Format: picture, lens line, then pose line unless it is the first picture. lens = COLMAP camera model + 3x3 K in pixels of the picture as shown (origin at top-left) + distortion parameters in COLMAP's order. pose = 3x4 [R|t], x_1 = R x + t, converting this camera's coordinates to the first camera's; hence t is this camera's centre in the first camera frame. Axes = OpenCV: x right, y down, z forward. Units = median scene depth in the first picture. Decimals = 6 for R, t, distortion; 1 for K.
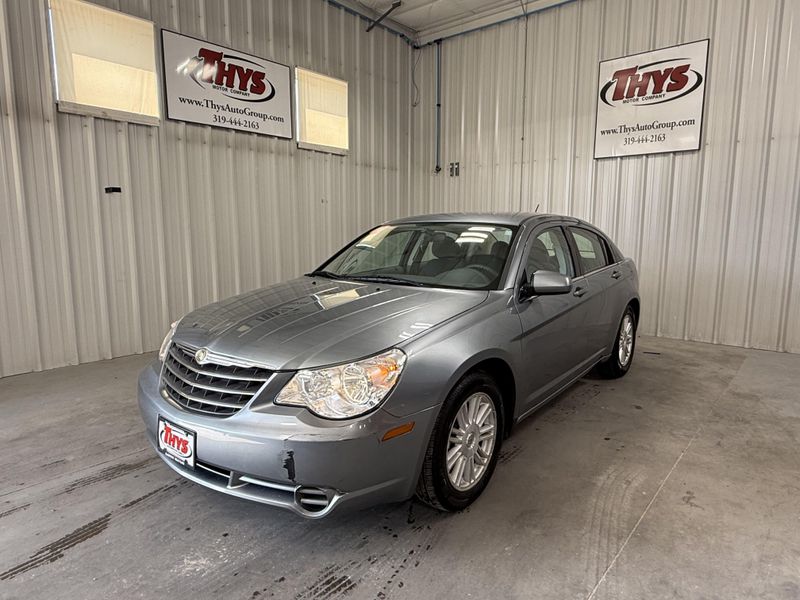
lens RADIAL K [[498.4, 0, 398.6], [0, 498.4, 300.9], [0, 0, 1]] dist [-0.010109, 0.006757]
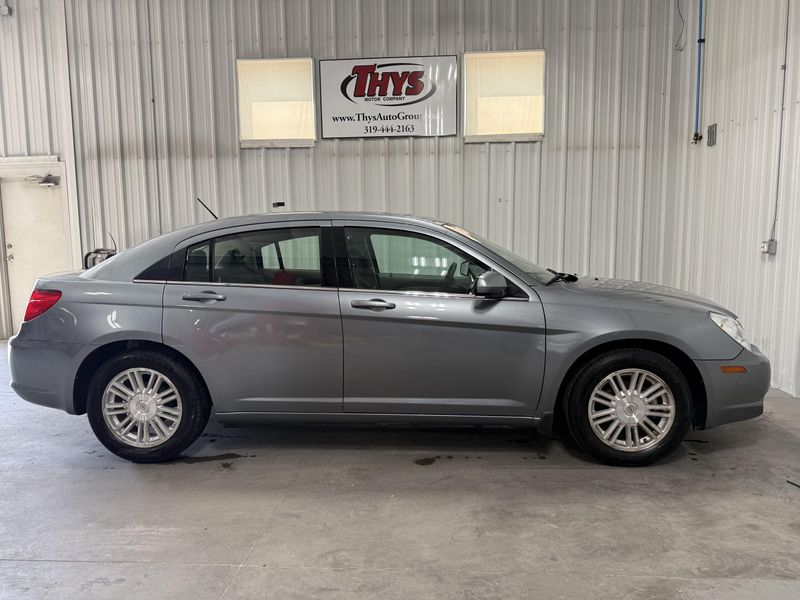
lens RADIAL K [[567.4, 0, 400.8], [0, 567.4, 304.6], [0, 0, 1]] dist [0.032794, -0.052576]
pose [[0.599543, 0.082878, -0.796040, 0.648457], [-0.097766, 0.994759, 0.029934, -0.041103], [0.794349, 0.059879, 0.604503, 0.345948]]
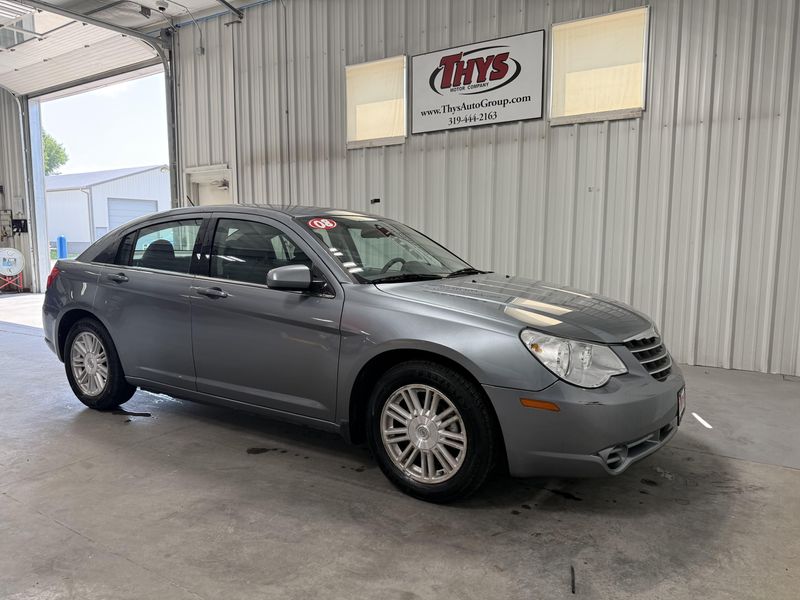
lens RADIAL K [[567.4, 0, 398.9], [0, 567.4, 307.3], [0, 0, 1]] dist [0.032794, -0.052576]
pose [[0.133611, 0.116881, -0.984117, 0.792629], [-0.137928, 0.985550, 0.098325, -0.089233], [0.981389, 0.122600, 0.147802, 0.753681]]
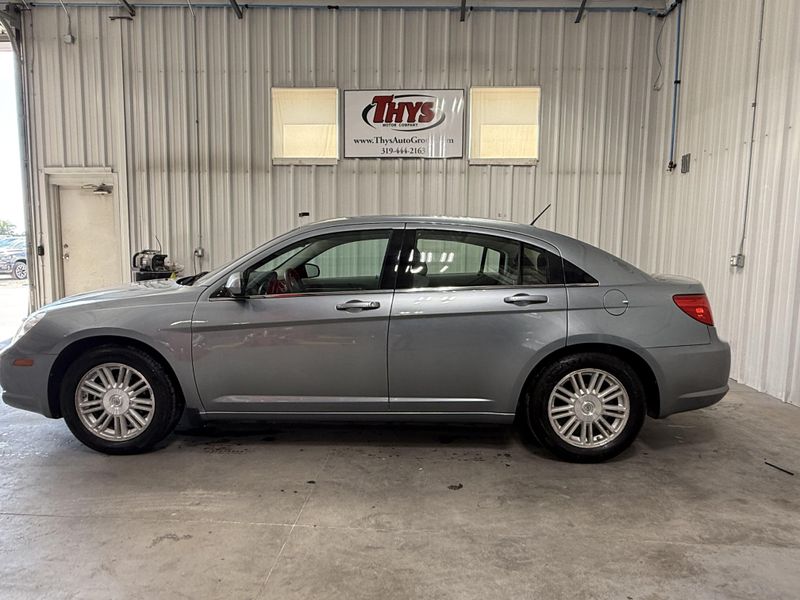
lens RADIAL K [[498.4, 0, 398.8], [0, 498.4, 302.3], [0, 0, 1]] dist [-0.010109, 0.006757]
pose [[0.604977, 0.086955, -0.791481, 0.624191], [-0.121315, 0.992480, 0.016309, -0.027752], [0.786947, 0.086152, 0.610976, 0.319061]]
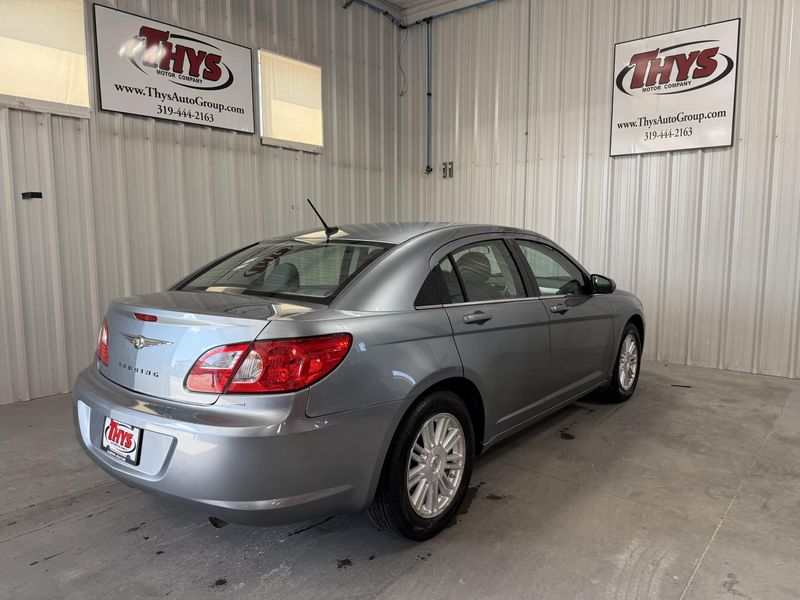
lens RADIAL K [[567.4, 0, 403.7], [0, 567.4, 304.5], [0, 0, 1]] dist [0.032794, -0.052576]
pose [[0.999746, -0.006752, 0.021492, 0.018314], [0.007213, 0.999744, -0.021434, -0.014807], [-0.021341, 0.021584, 0.999539, 0.038818]]
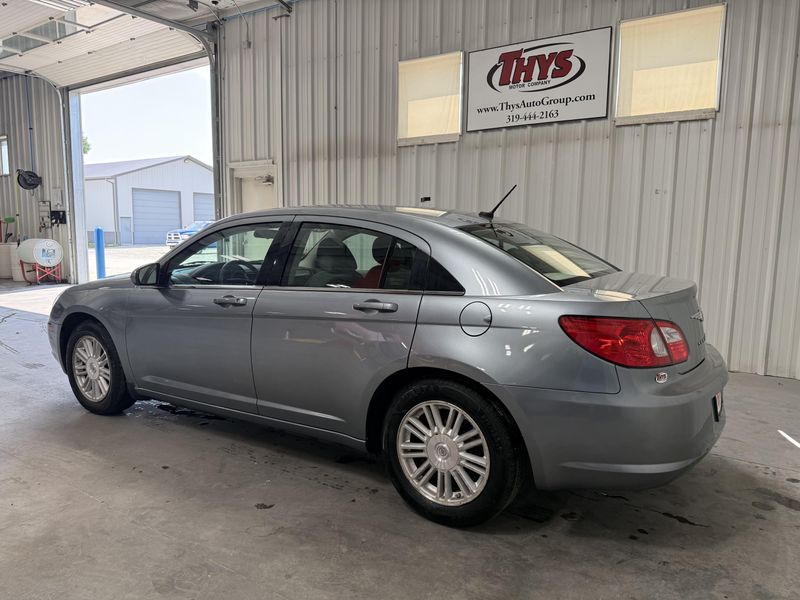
lens RADIAL K [[568.7, 0, 398.1], [0, 568.7, 305.1], [0, 0, 1]] dist [0.023731, -0.038201]
pose [[0.104678, 0.128027, -0.986231, 0.767462], [-0.151566, 0.982148, 0.111410, -0.092346], [0.982889, 0.137817, 0.122213, 0.678538]]
